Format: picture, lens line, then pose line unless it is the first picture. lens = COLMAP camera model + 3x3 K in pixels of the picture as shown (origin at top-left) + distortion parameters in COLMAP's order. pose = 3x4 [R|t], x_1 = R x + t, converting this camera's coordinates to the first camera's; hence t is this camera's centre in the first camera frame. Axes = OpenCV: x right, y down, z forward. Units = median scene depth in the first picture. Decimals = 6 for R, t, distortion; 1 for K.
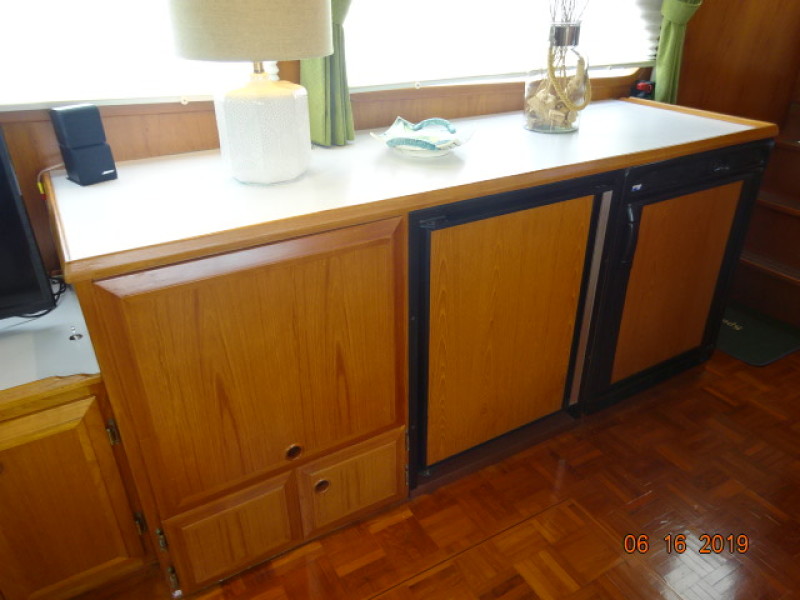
lens RADIAL K [[587.3, 0, 401.7], [0, 587.3, 298.3], [0, 0, 1]] dist [-0.003580, 0.002610]
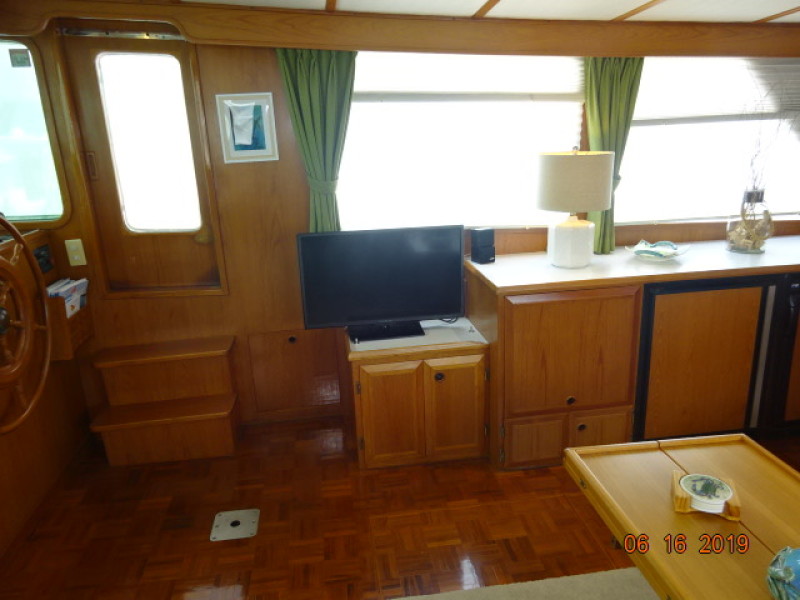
lens RADIAL K [[579.2, 0, 385.7], [0, 579.2, 298.9], [0, 0, 1]] dist [-0.033374, 0.002158]
pose [[0.911571, 0.073203, -0.404574, 0.004518], [-0.152709, 0.973911, -0.167861, 0.290561], [0.381731, 0.214800, 0.898968, -0.863437]]
